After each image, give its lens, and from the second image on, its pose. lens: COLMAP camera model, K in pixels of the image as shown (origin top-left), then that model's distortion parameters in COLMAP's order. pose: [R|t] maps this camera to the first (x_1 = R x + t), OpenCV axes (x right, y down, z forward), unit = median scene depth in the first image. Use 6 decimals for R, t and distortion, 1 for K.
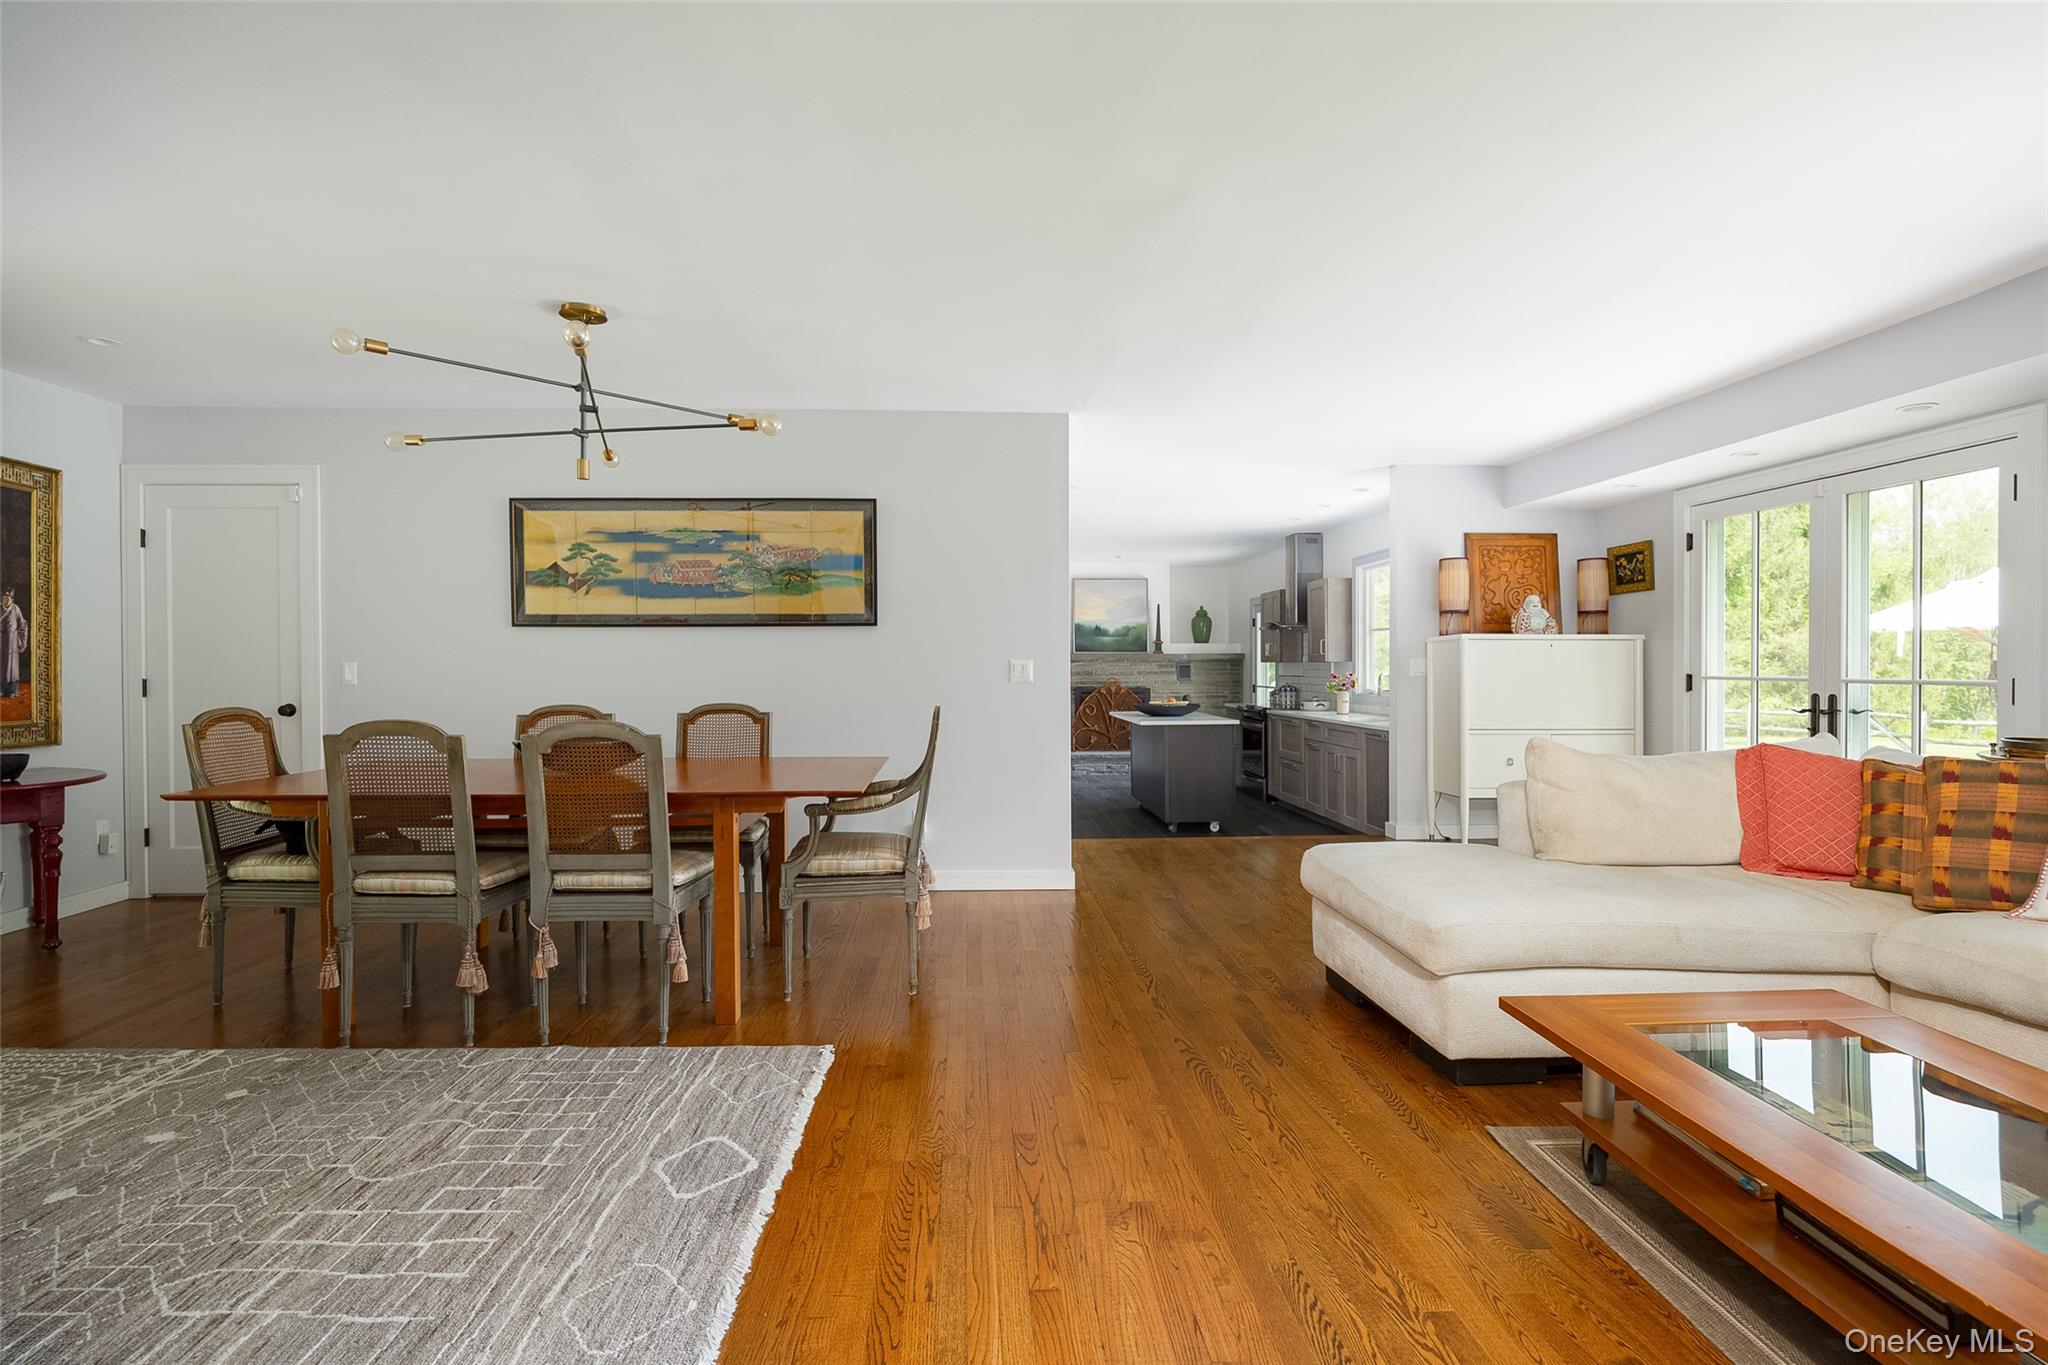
lens RADIAL K [[1012.1, 0, 1025.0], [0, 1012.1, 675.5], [0, 0, 1]] dist [0.000932, 0.000120]
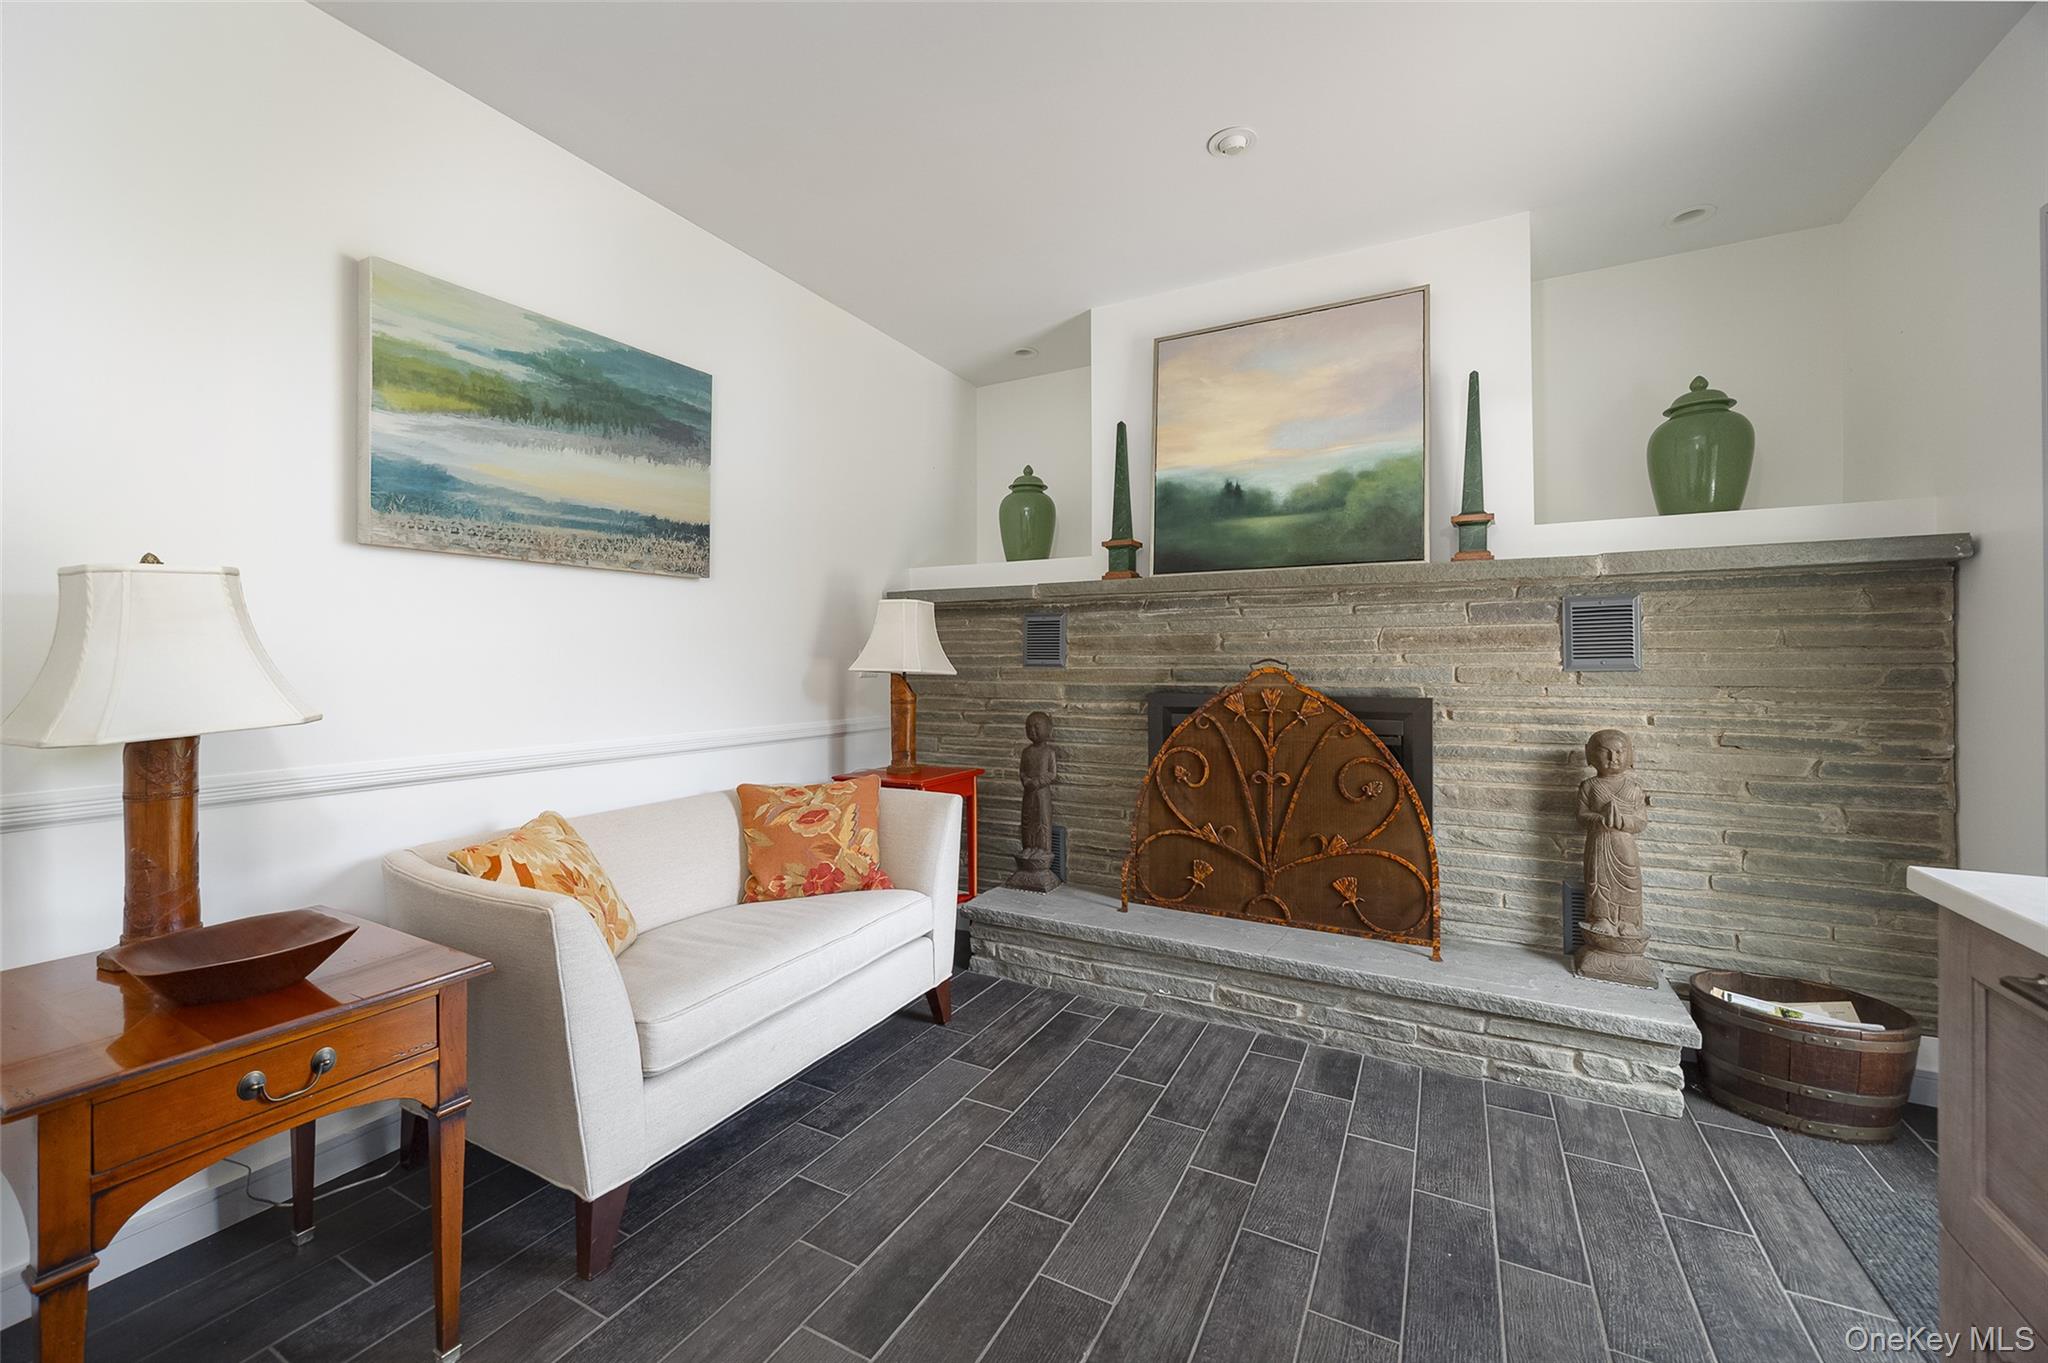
lens RADIAL K [[794.7, 0, 1009.6], [0, 794.7, 667.0], [0, 0, 1]] dist [-0.000581, 0.000262]
pose [[0.841116, 0.002679, -0.540848, 0.142157], [-0.007951, 0.999941, -0.007412, 0.006869], [0.540797, 0.010535, 0.841087, 0.770467]]
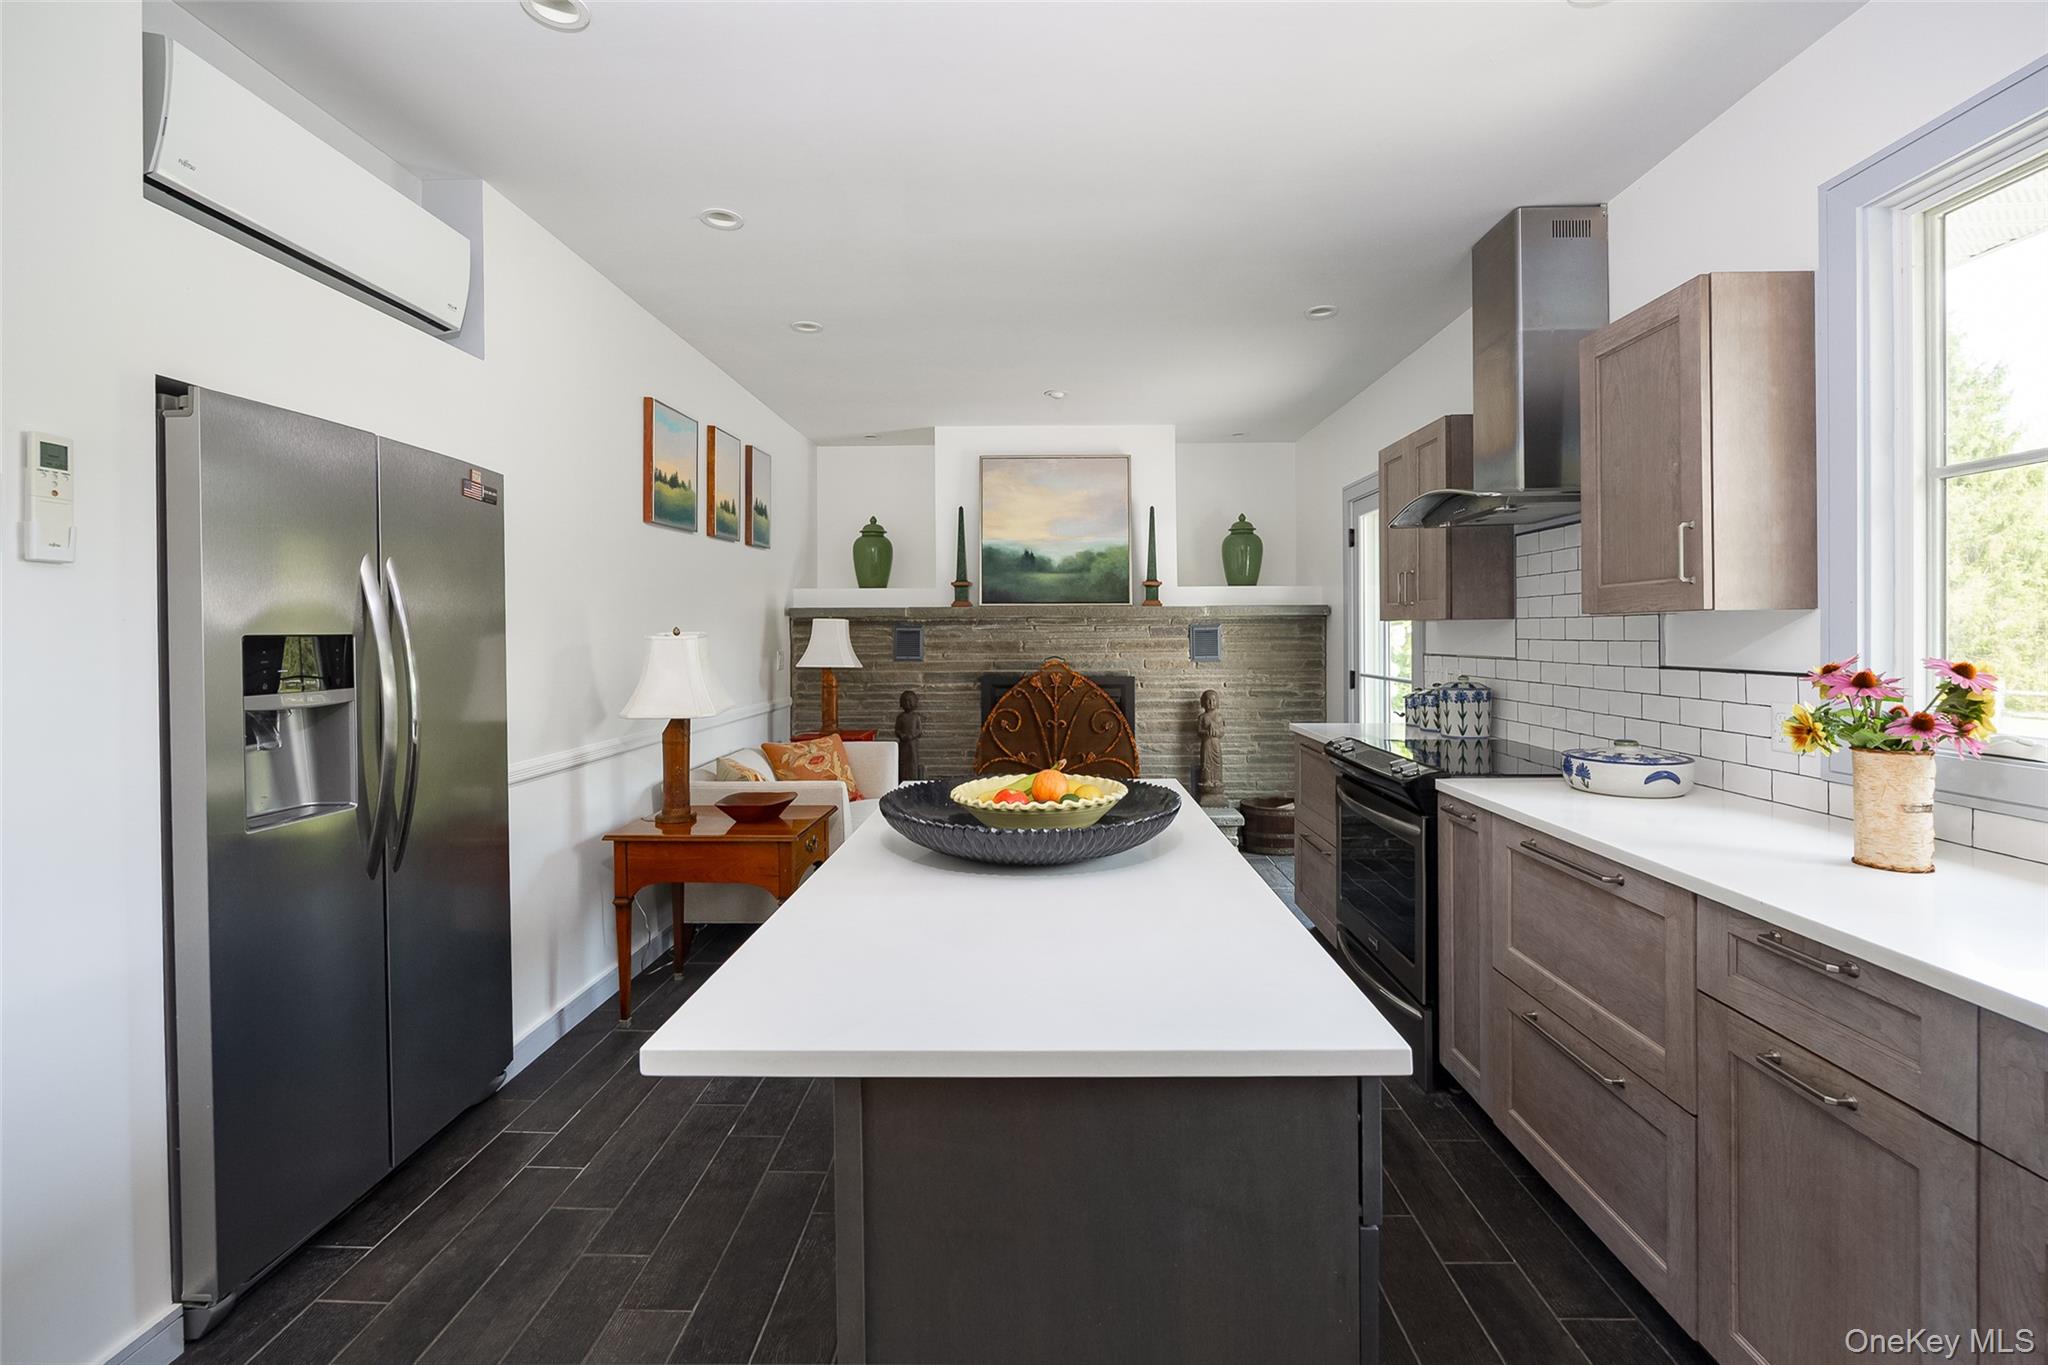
lens RADIAL K [[940.2, 0, 1020.2], [0, 940.2, 638.0], [0, 0, 1]] dist [-0.002430, -0.000230]
pose [[0.996162, -0.001244, -0.087514, 0.107987], [0.000832, 0.999988, -0.004747, -0.004156], [0.087519, 0.004656, 0.996152, 0.538614]]
